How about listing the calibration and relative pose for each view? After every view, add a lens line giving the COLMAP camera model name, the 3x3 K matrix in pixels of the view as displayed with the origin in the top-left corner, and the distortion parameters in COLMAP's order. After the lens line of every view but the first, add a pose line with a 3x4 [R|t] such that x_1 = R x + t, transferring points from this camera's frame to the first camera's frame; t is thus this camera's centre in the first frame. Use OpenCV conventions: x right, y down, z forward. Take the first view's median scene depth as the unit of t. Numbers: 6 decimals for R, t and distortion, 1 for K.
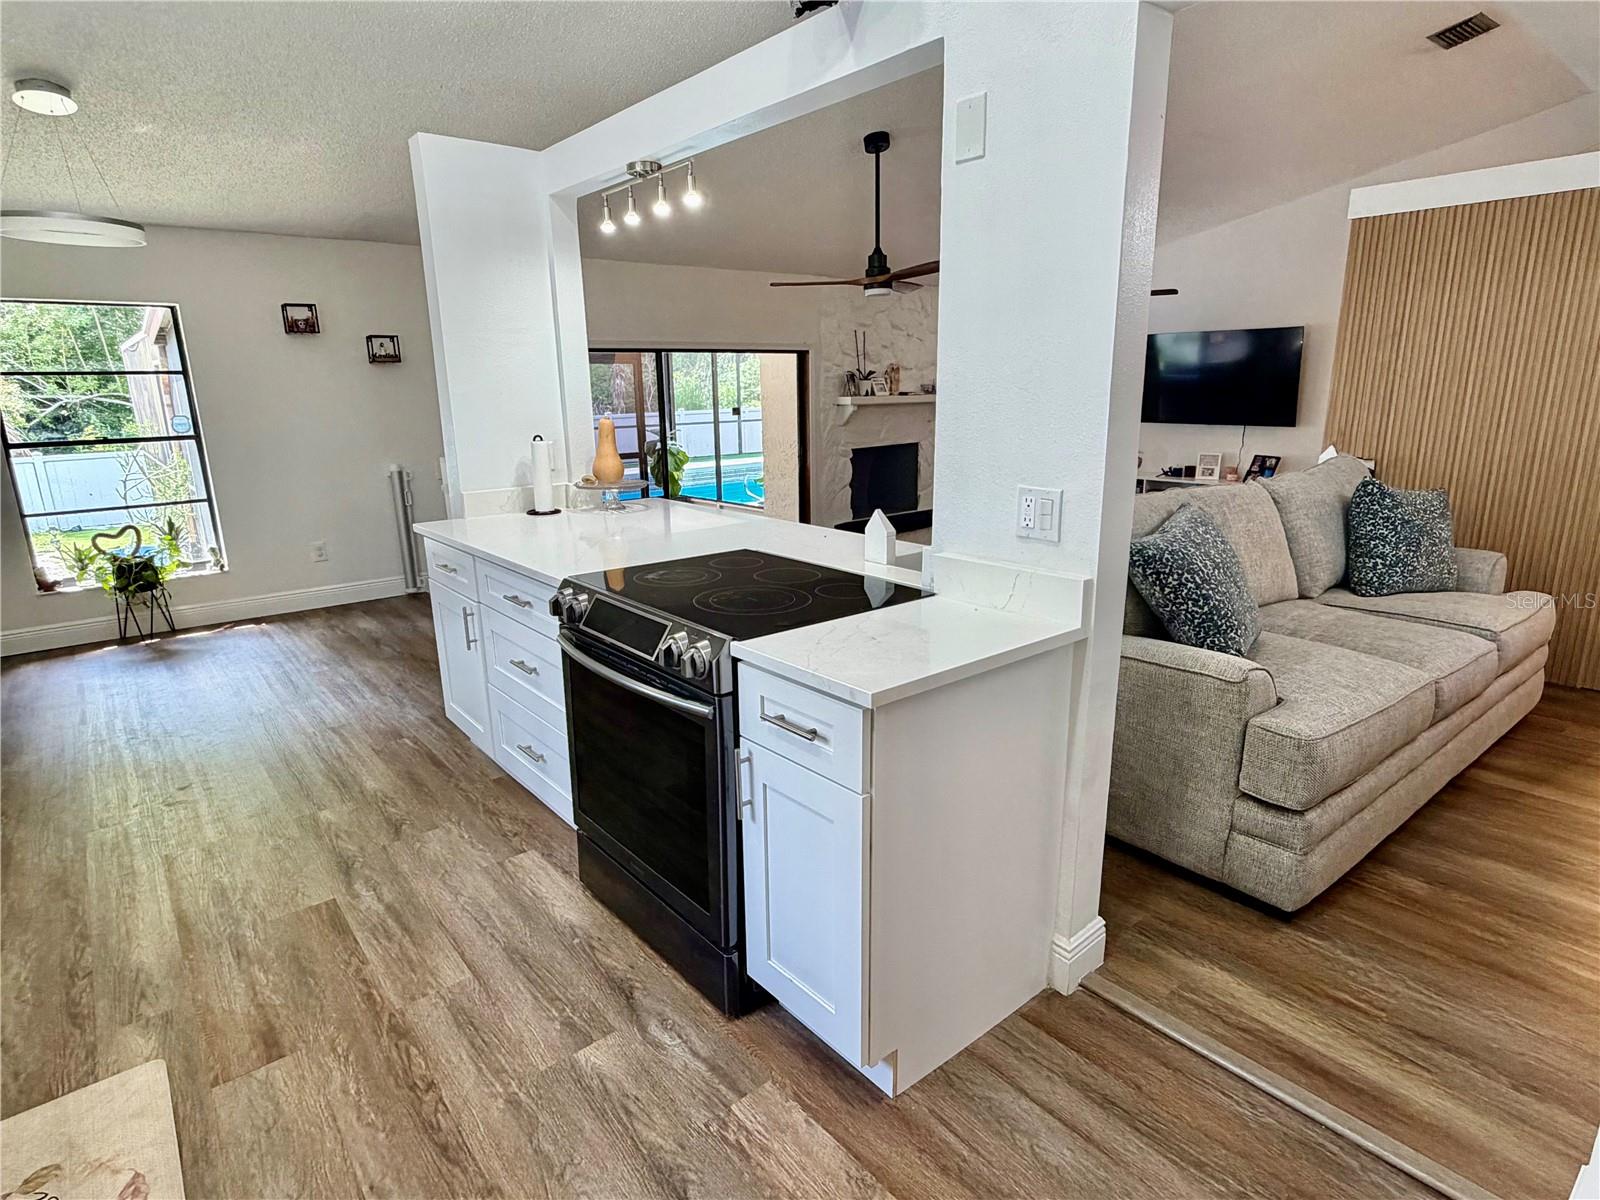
lens RADIAL K [[872.2, 0, 801.8], [0, 872.2, 602.5], [0, 0, 1]] dist [0.000738, -0.000027]
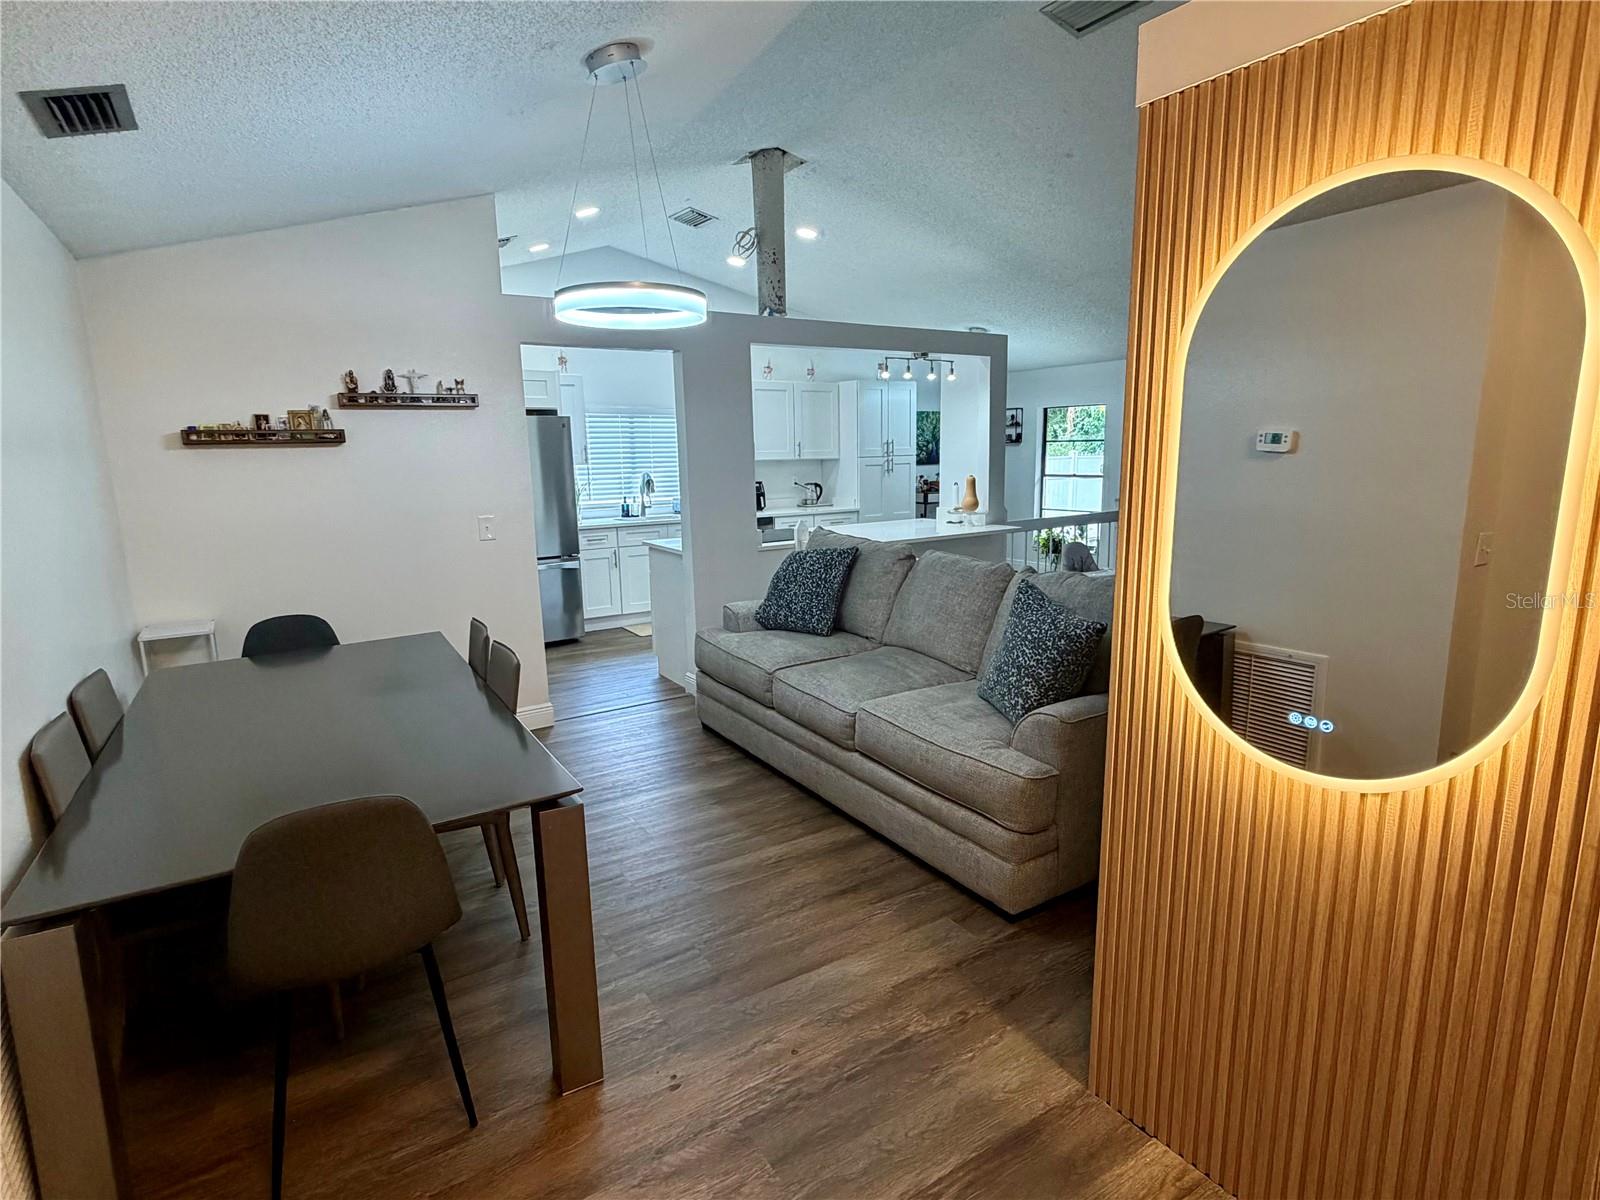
lens RADIAL K [[827.9, 0, 798.6], [0, 827.9, 600.6], [0, 0, 1]] dist [-0.000278, -0.000056]
pose [[-0.107416, 0.201033, -0.973677, 1.119676], [-0.226709, 0.948590, 0.220863, -0.192941], [0.968021, 0.244465, -0.056318, 0.591207]]
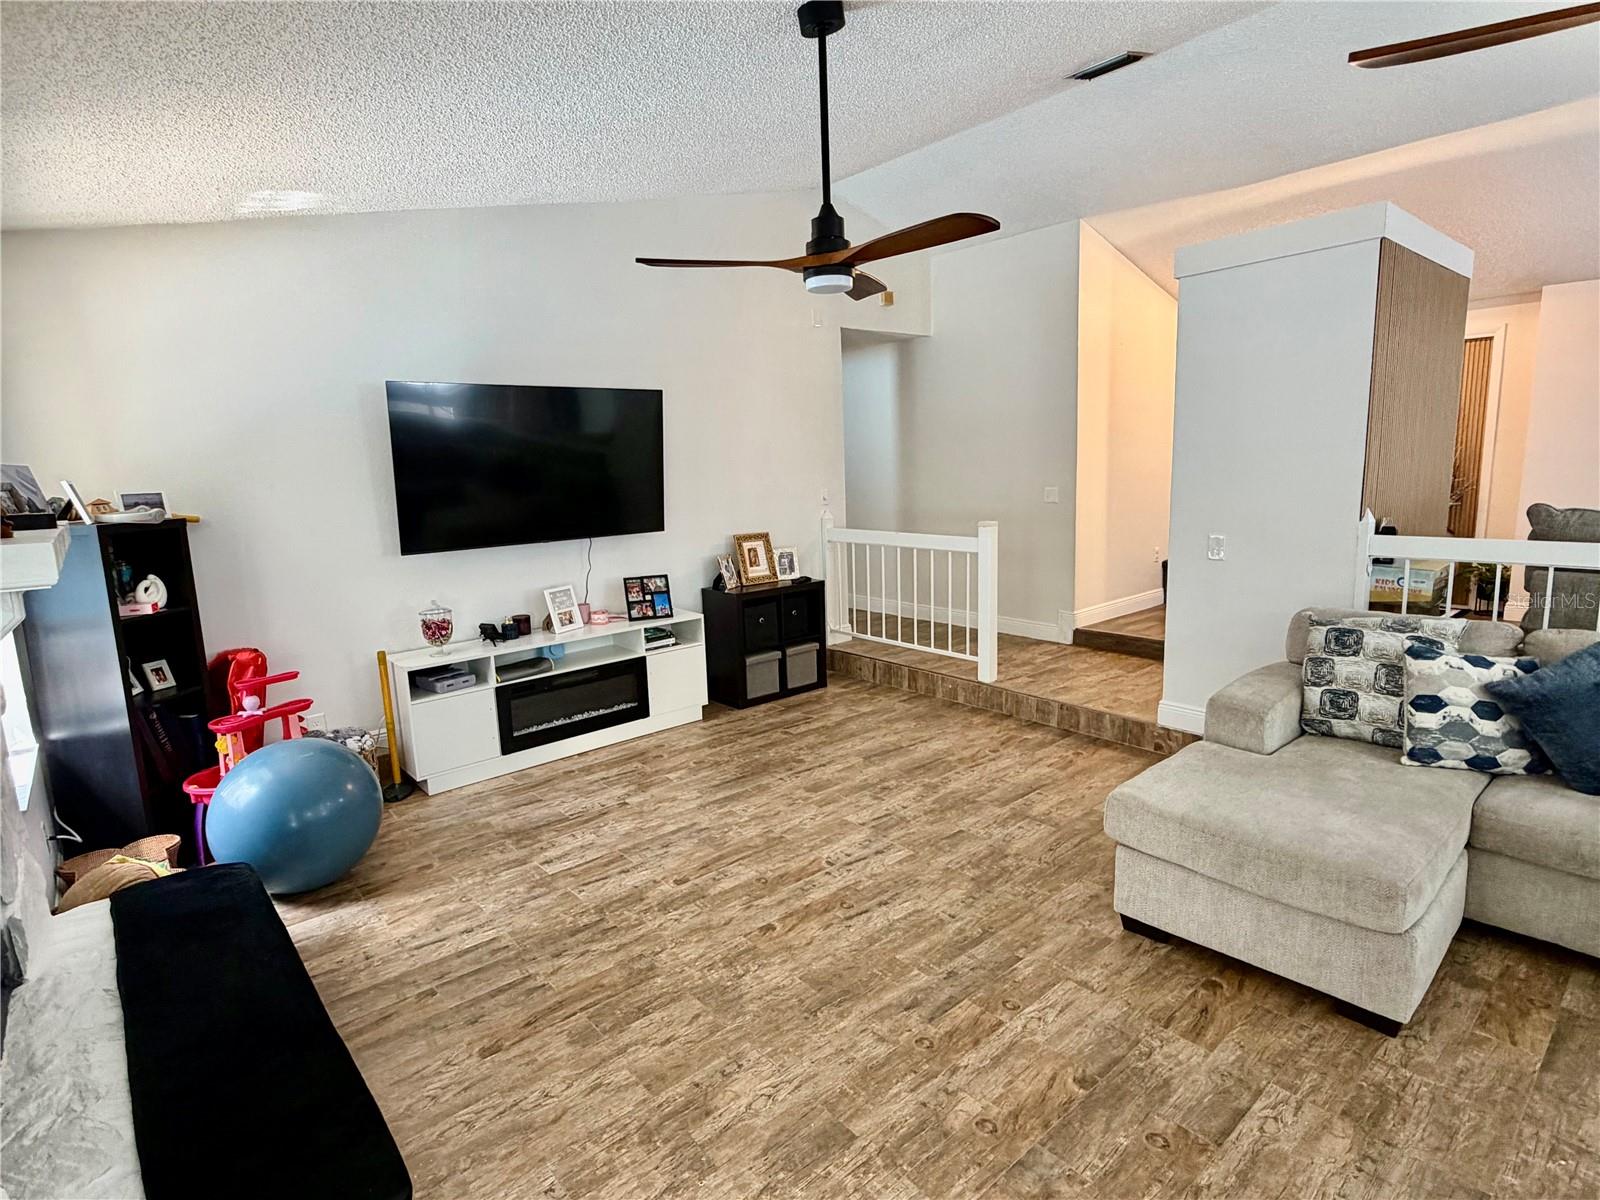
lens RADIAL K [[827.9, 0, 798.1], [0, 827.9, 597.4], [0, 0, 1]] dist [-0.000278, -0.000056]
pose [[-0.016197, -0.143298, 0.989547, -0.165728], [0.283303, 0.948462, 0.141985, -0.340629], [-0.958894, 0.282642, 0.025235, 1.421654]]
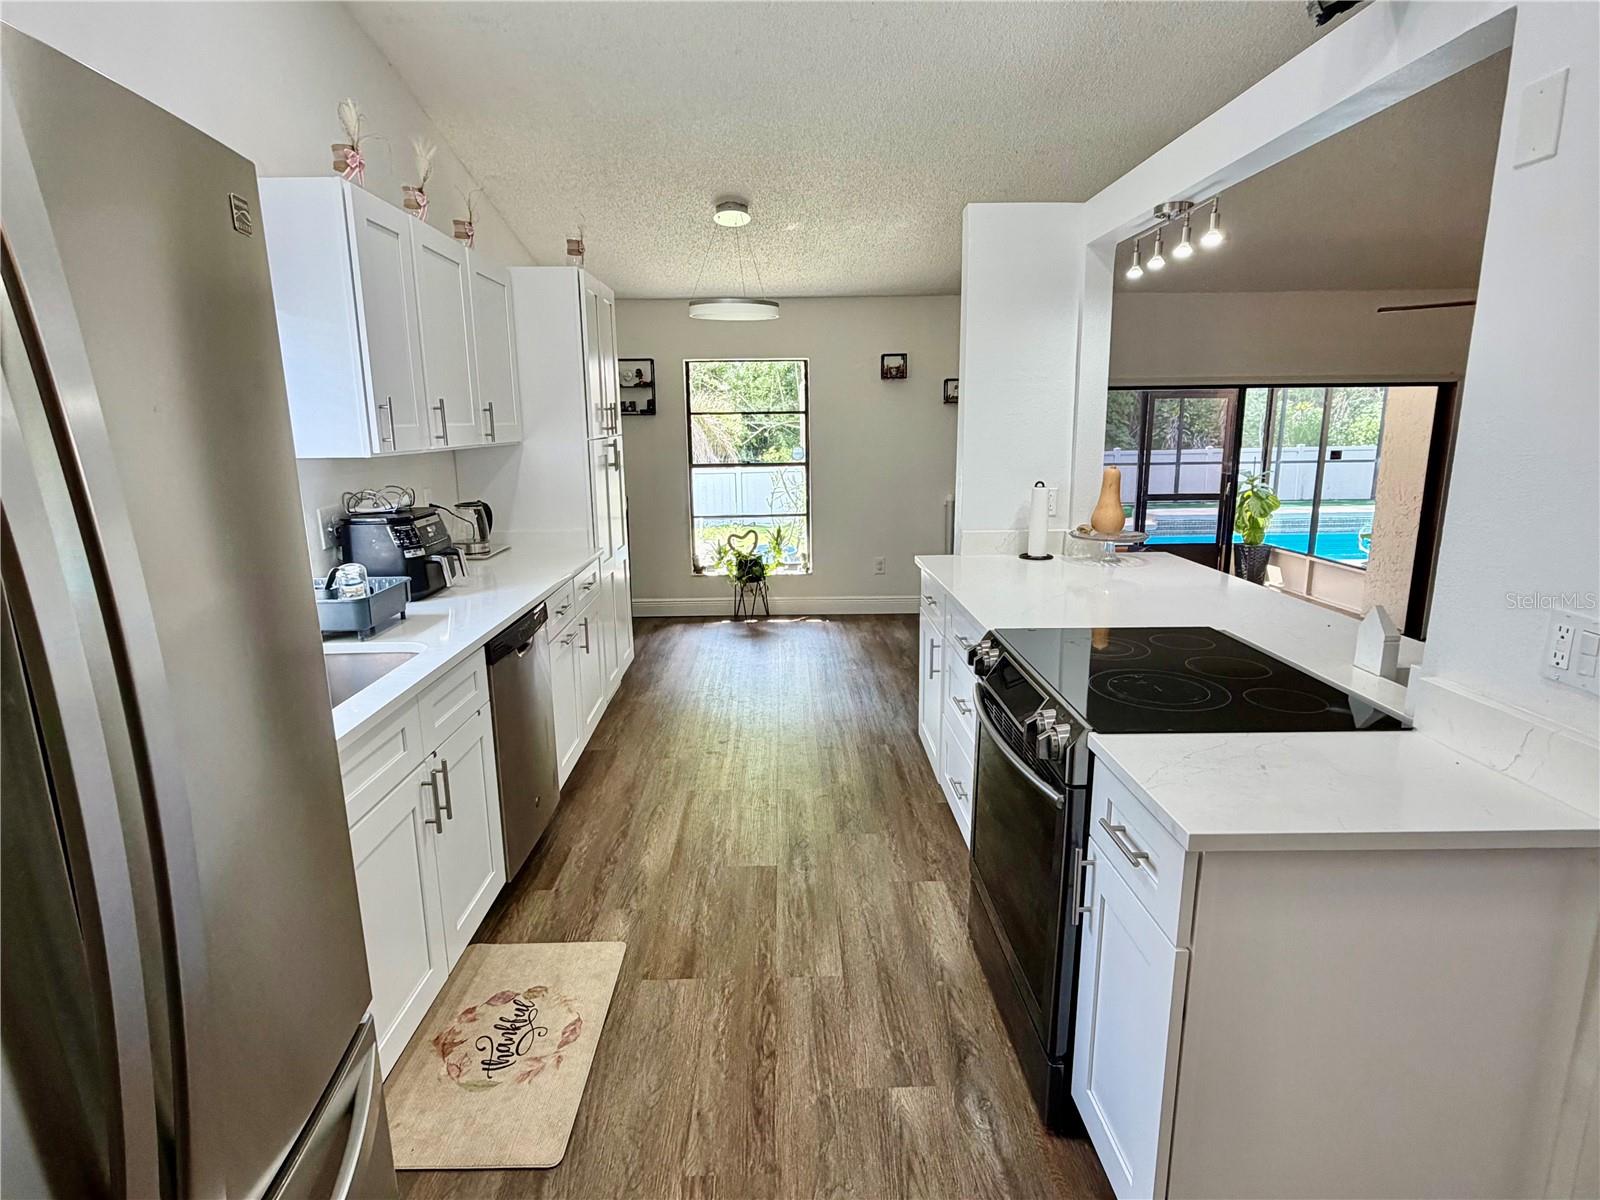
lens RADIAL K [[872.2, 0, 796.5], [0, 872.2, 600.8], [0, 0, 1]] dist [0.000738, -0.000027]
pose [[0.780747, 0.136686, -0.609714, 0.082312], [-0.155756, 0.987552, 0.021942, -0.024022], [0.605123, 0.077836, 0.792318, 0.026370]]
